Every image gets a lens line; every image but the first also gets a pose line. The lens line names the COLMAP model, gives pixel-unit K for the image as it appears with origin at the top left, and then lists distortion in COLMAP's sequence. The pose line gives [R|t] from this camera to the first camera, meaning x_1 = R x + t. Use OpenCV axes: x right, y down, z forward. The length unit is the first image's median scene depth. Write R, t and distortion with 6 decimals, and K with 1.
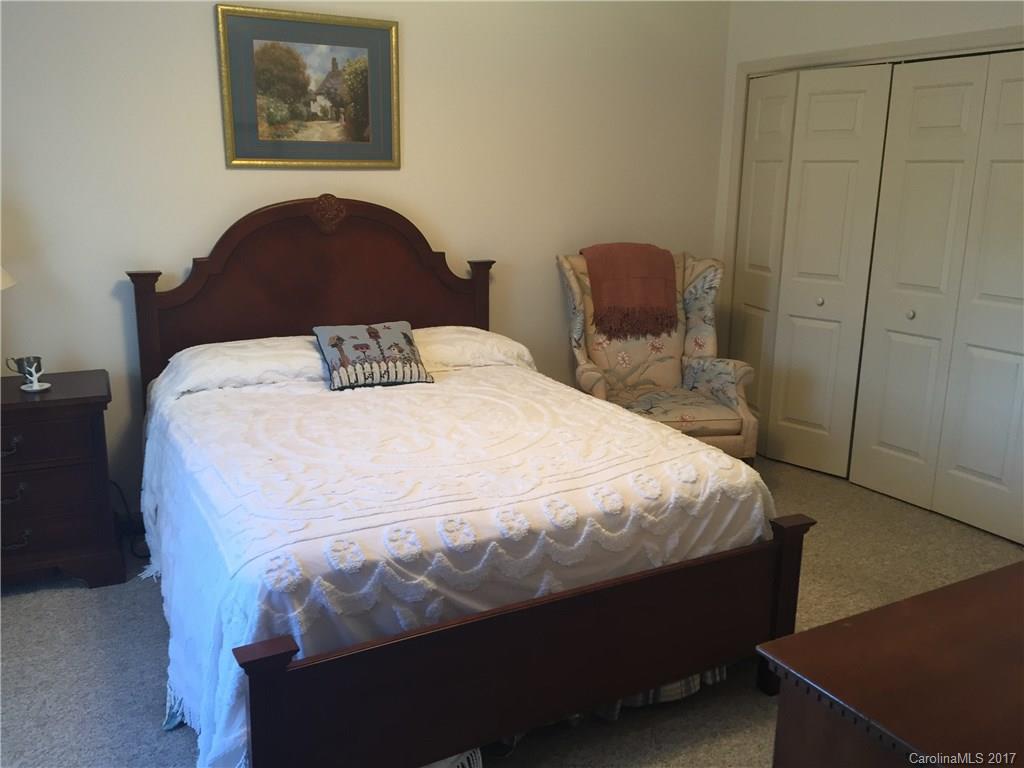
lens RADIAL K [[871.9, 0, 512.0], [0, 871.9, 384.0], [0, 0, 1]] dist [0.060806, -0.018563]
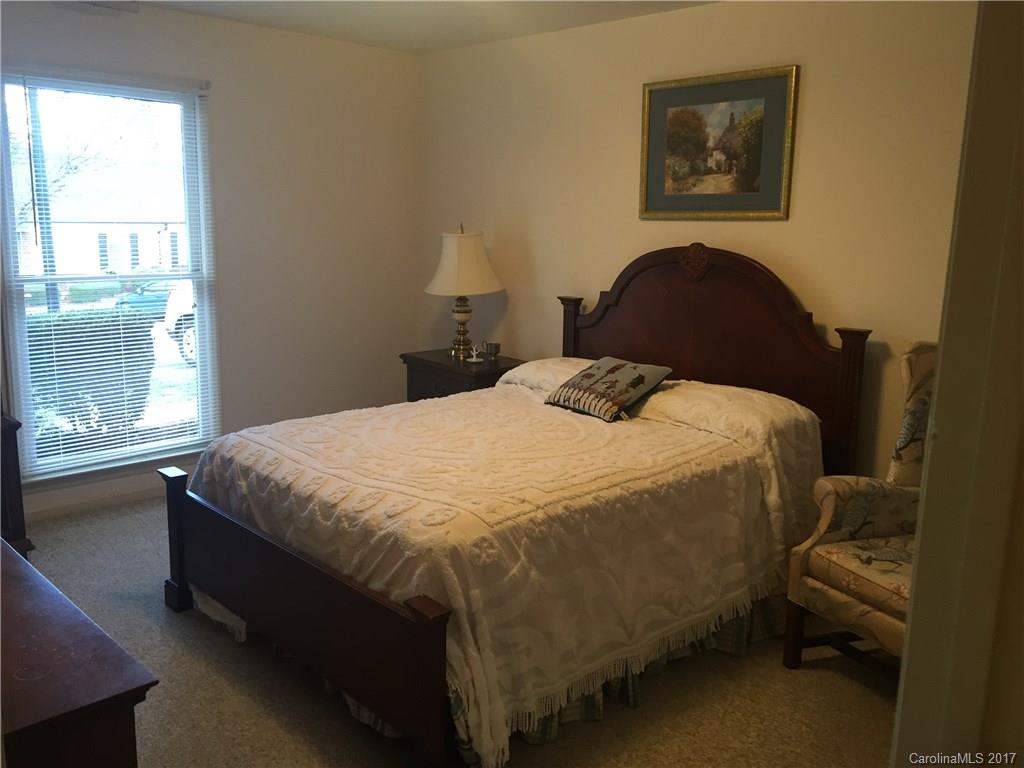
lens RADIAL K [[871.9, 0, 512.0], [0, 871.9, 384.0], [0, 0, 1]] dist [0.060806, -0.018563]
pose [[0.257291, 0.177000, -0.949985, 0.770285], [-0.245885, 0.962716, 0.112778, -0.120099], [0.934528, 0.204571, 0.291220, 0.531924]]
